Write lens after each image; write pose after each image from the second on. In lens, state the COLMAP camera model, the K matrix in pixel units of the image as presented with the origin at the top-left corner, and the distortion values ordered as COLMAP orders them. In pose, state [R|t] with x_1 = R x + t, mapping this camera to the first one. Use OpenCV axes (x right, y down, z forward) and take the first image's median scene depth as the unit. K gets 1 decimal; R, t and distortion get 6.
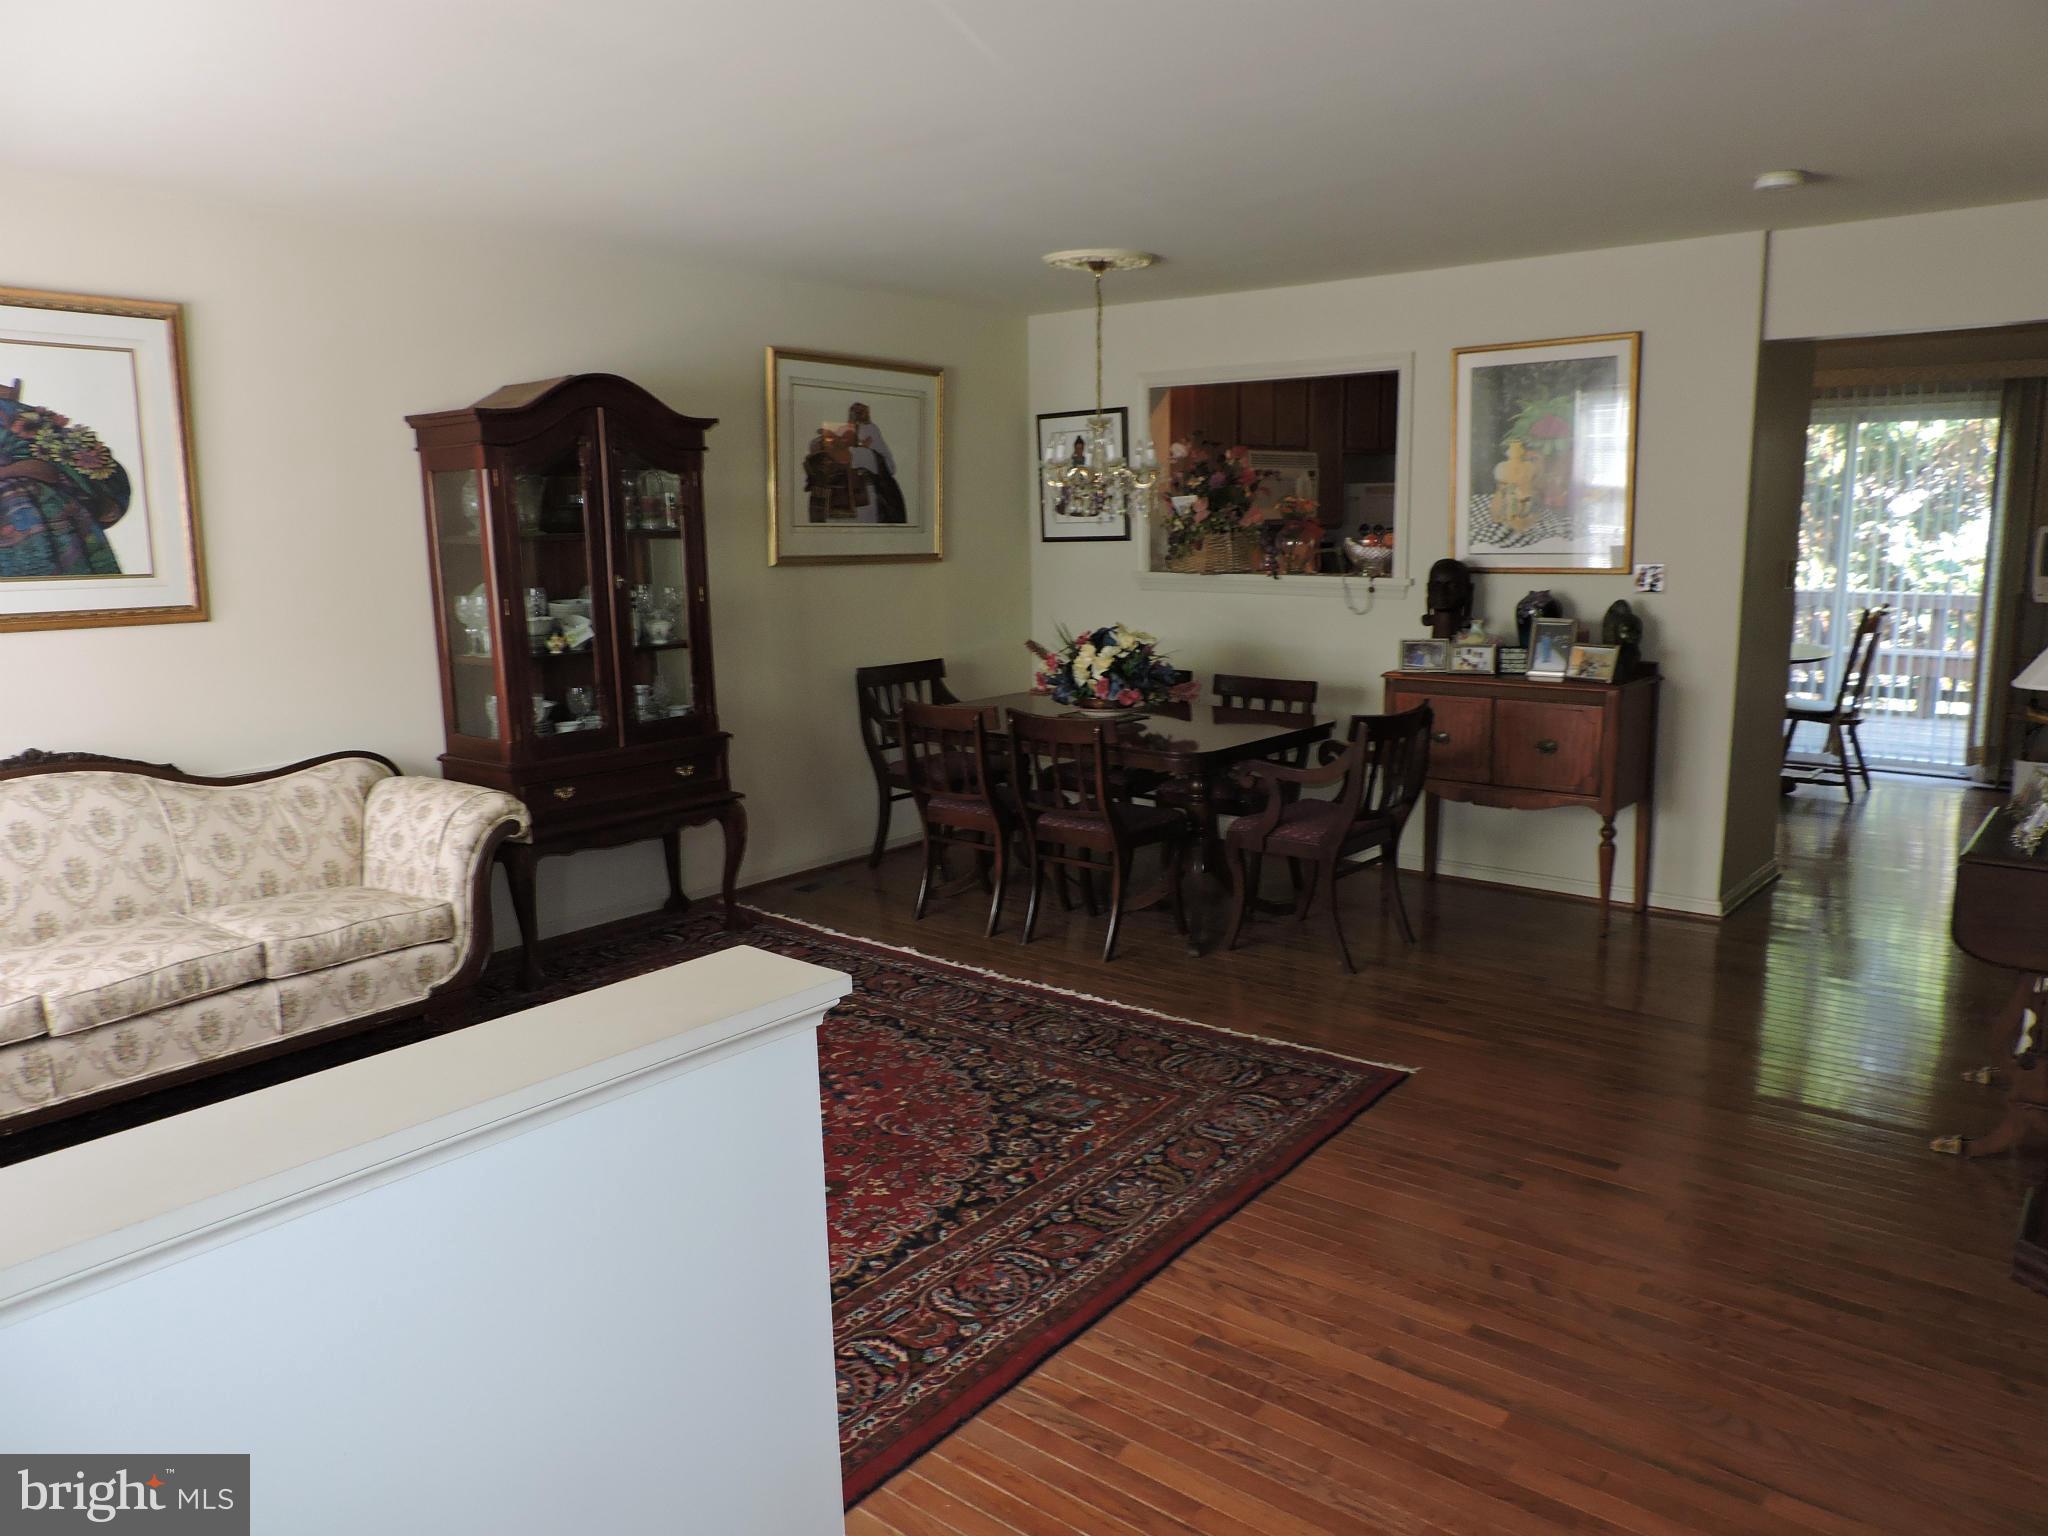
lens RADIAL K [[1462.4, 0, 1033.8], [0, 1462.4, 767.4], [0, 0, 1]] dist [-0.021635, -0.002040]
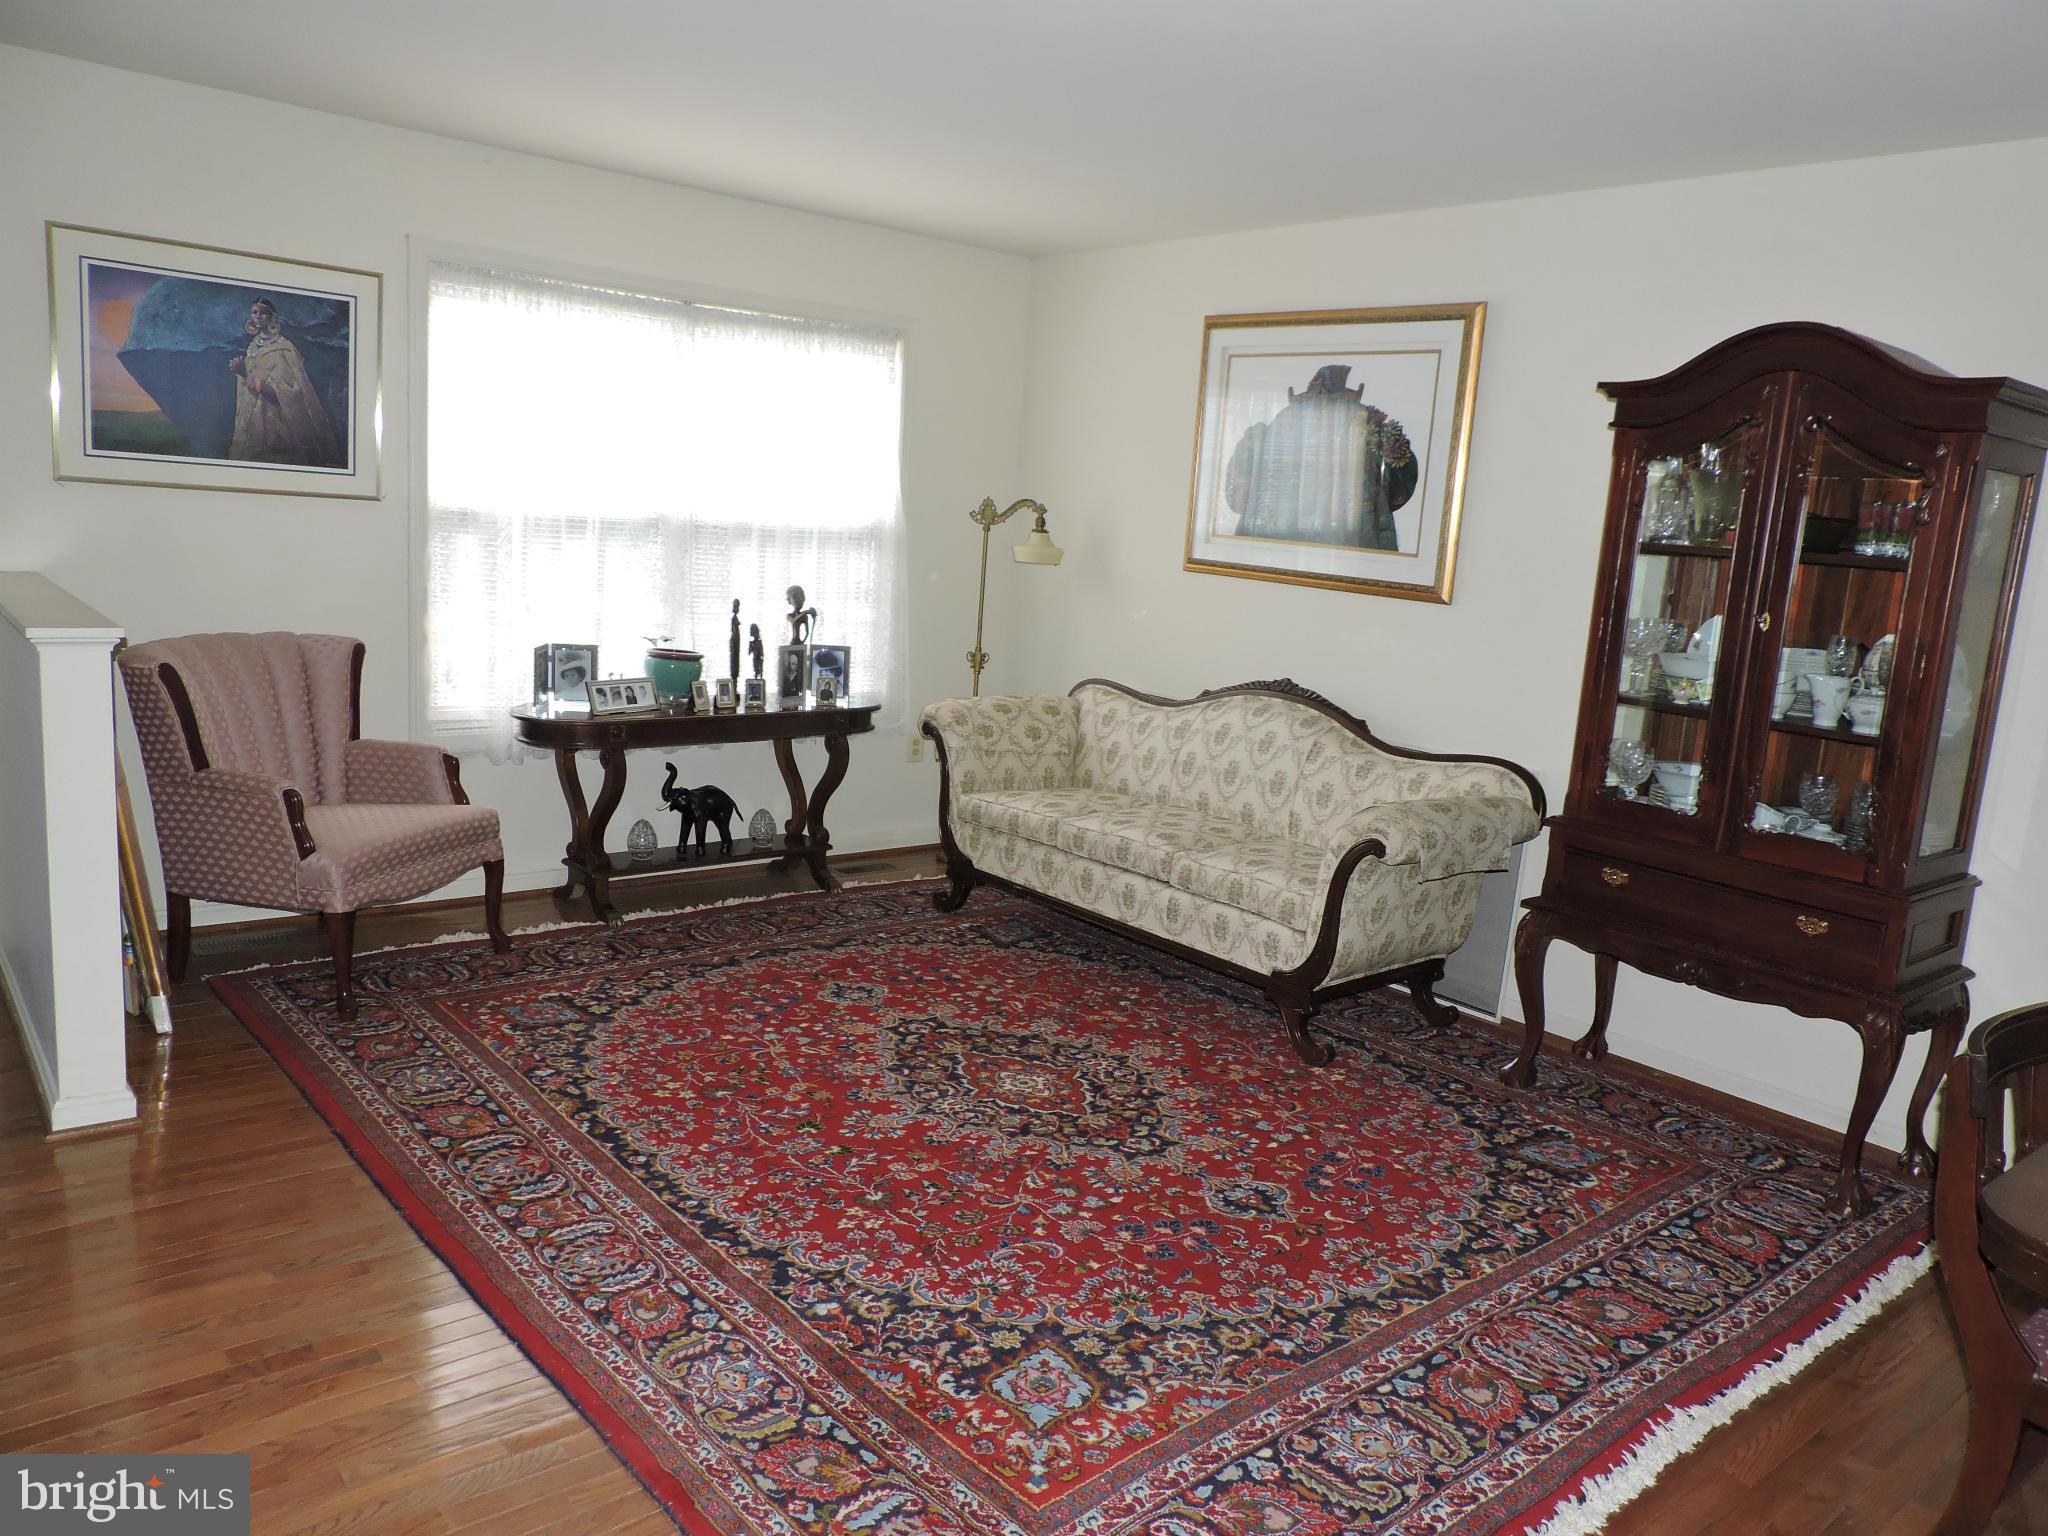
lens RADIAL K [[1462.4, 0, 1037.1], [0, 1462.4, 758.9], [0, 0, 1]] dist [-0.021635, -0.002040]
pose [[-0.186297, 0.172862, -0.967167, 0.566850], [-0.234318, 0.948178, 0.214603, -0.162929], [0.954143, 0.266605, -0.136138, 0.954594]]
